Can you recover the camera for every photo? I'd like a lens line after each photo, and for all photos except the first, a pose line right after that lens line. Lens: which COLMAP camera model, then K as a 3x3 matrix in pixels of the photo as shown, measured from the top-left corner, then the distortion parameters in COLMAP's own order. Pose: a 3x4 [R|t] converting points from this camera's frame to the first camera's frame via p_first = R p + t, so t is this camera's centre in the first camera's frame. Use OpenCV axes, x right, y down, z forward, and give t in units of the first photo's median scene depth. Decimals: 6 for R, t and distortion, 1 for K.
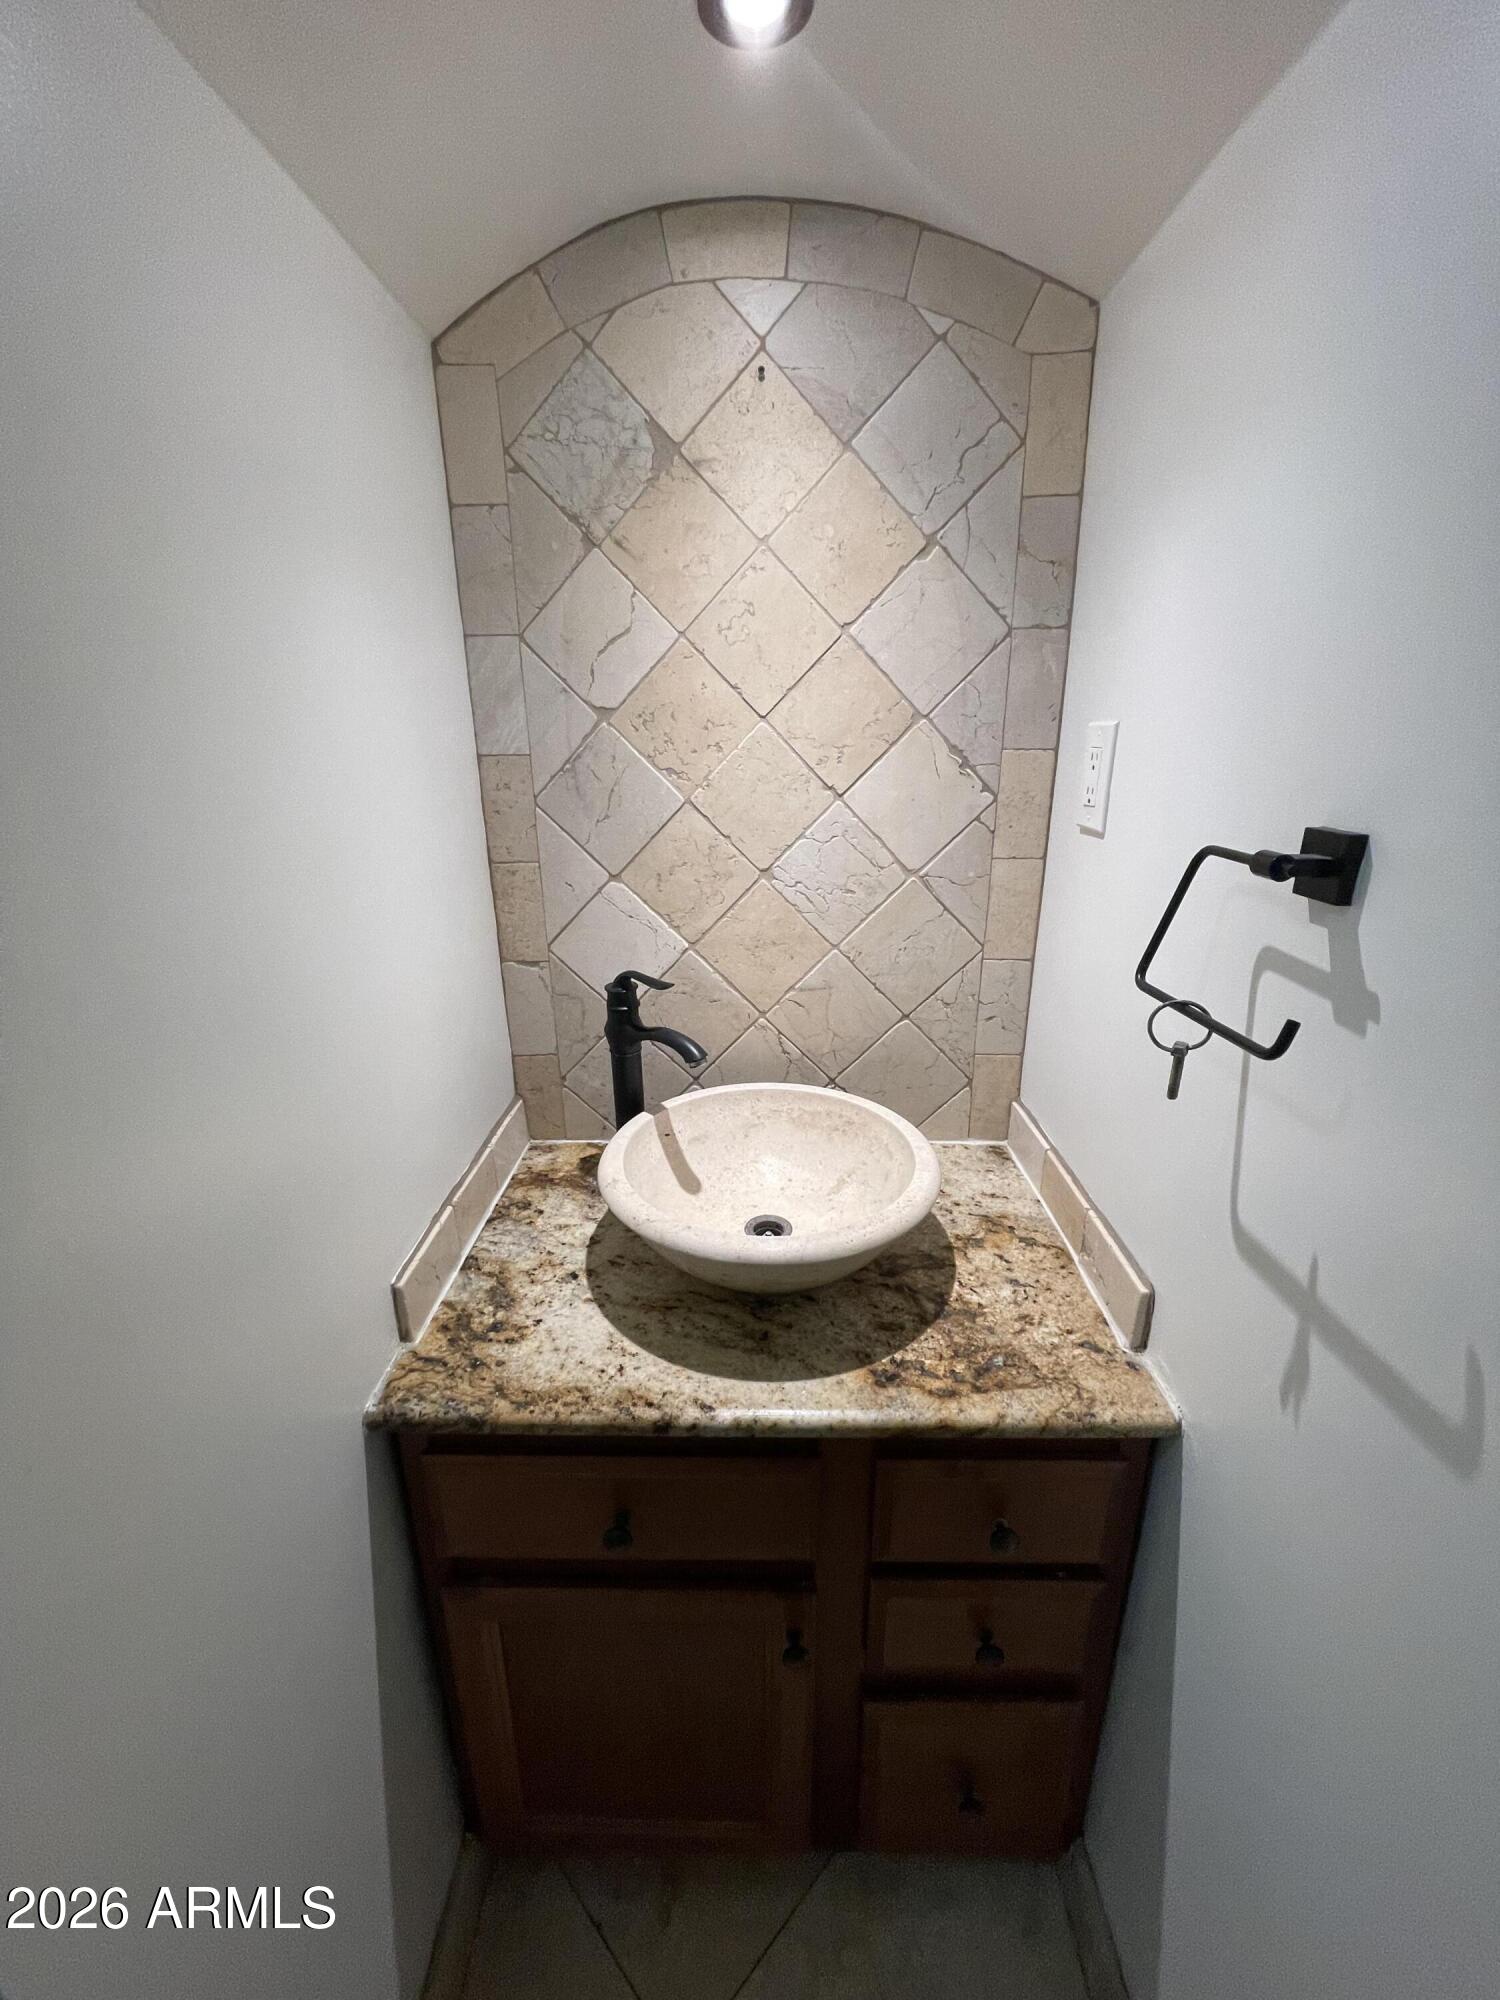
lens RADIAL K [[805.4, 0, 749.8], [0, 805.4, 995.8], [0, 0, 1]] dist [-0.003469, 0.000814]
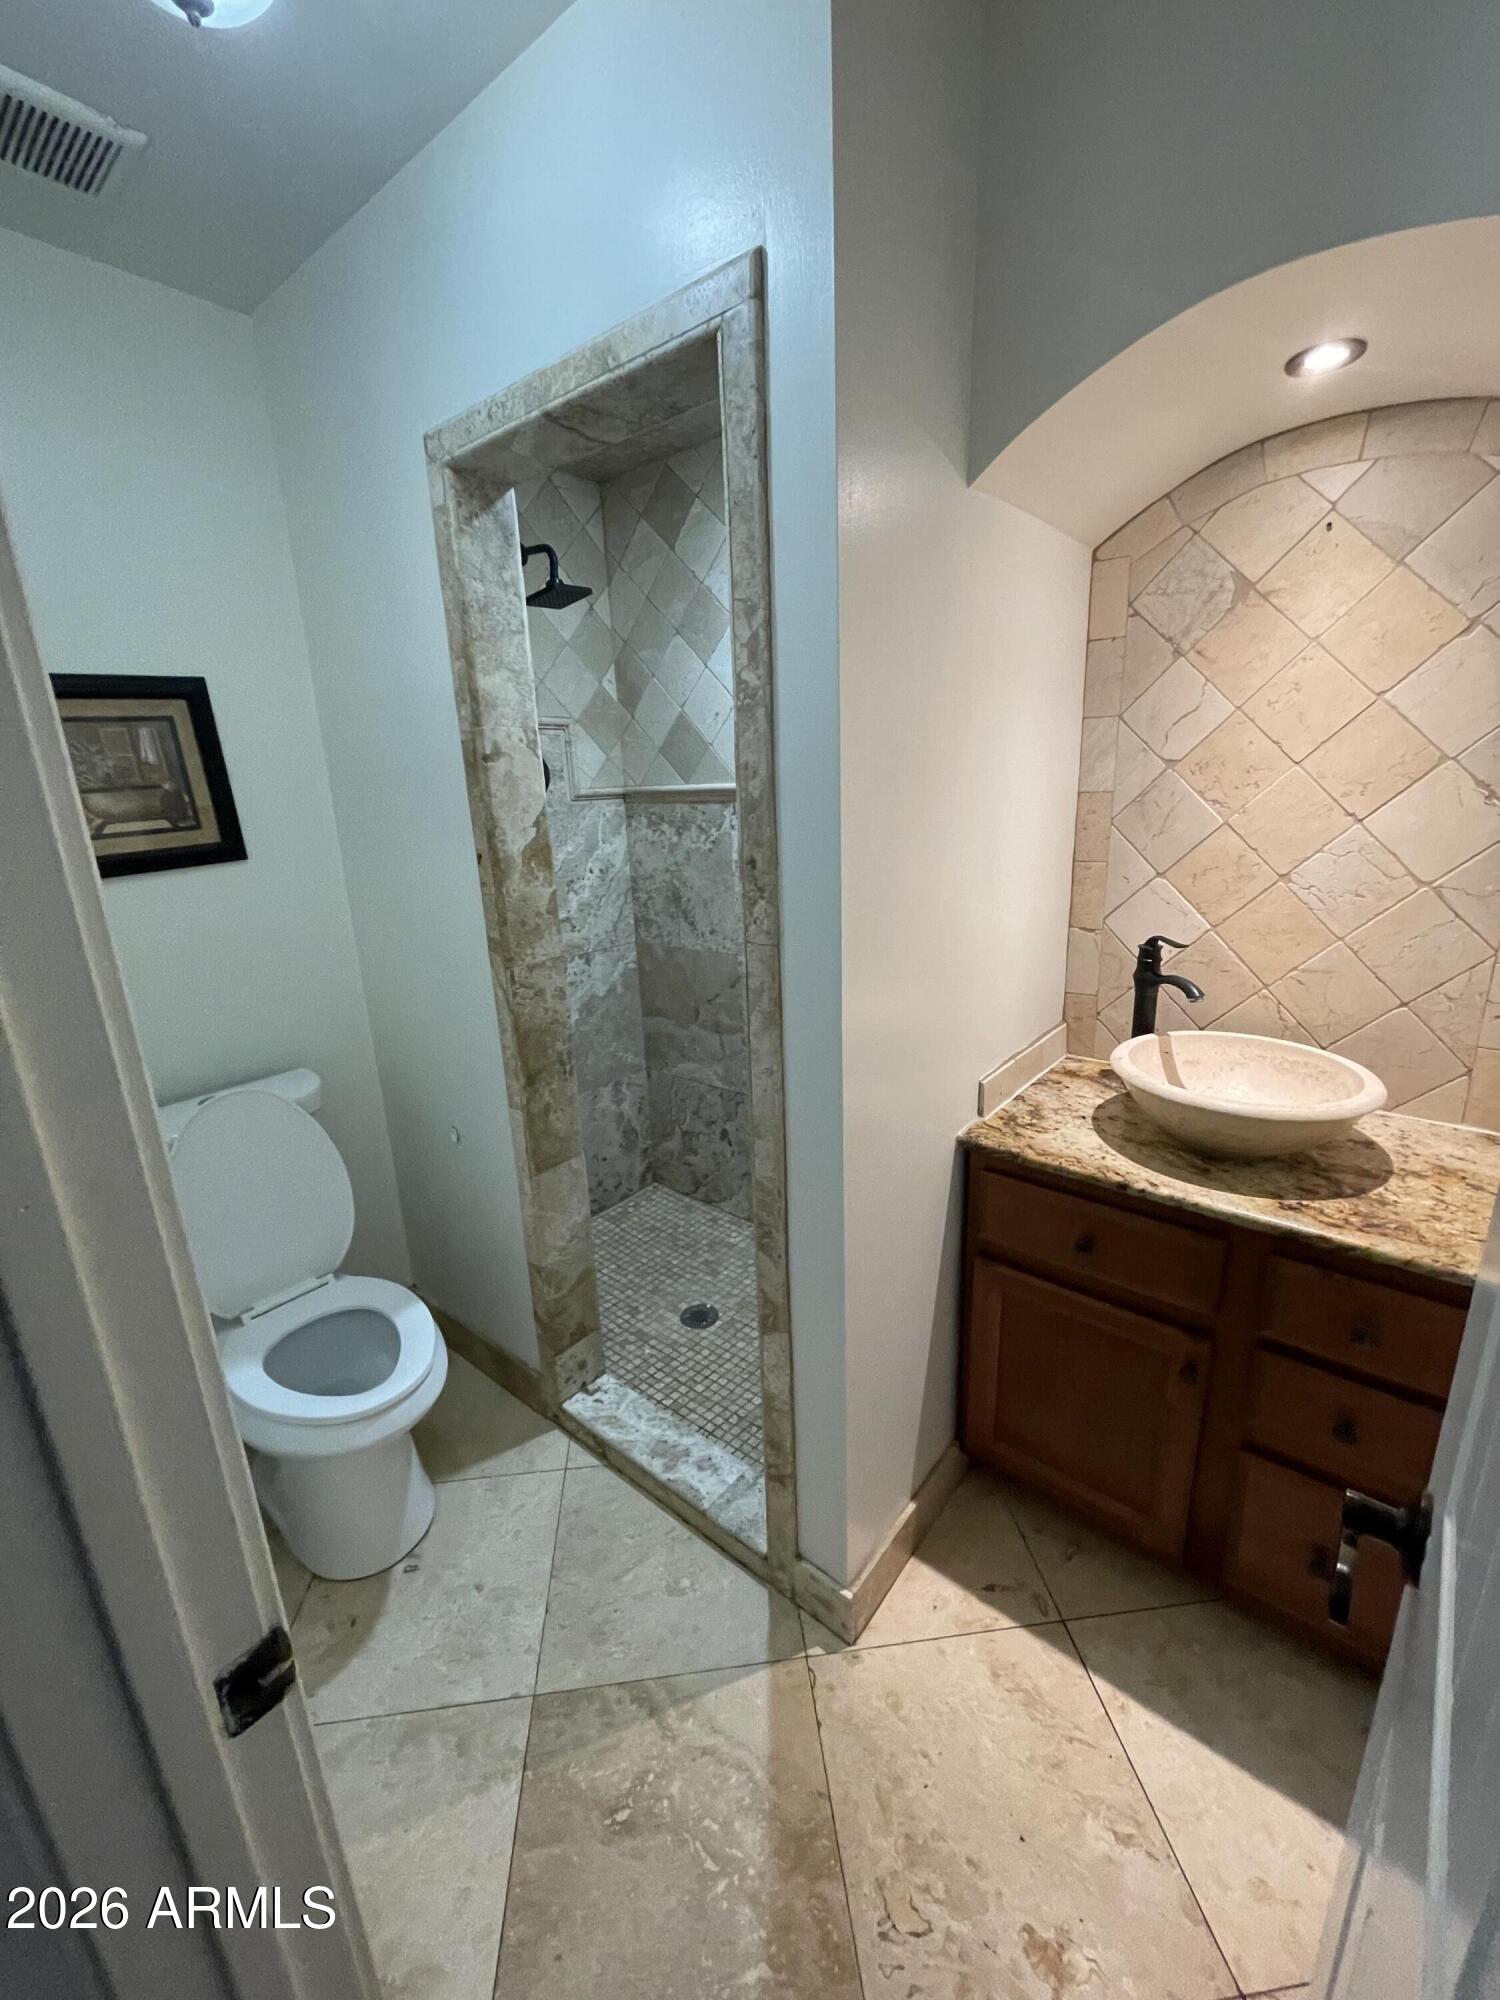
lens RADIAL K [[805.4, 0, 749.7], [0, 805.4, 996.7], [0, 0, 1]] dist [-0.003469, 0.000814]
pose [[0.779044, 0.146055, -0.609720, 0.193083], [-0.168404, 0.985496, 0.020898, 0.183296], [0.603930, 0.086399, 0.792341, -0.644309]]
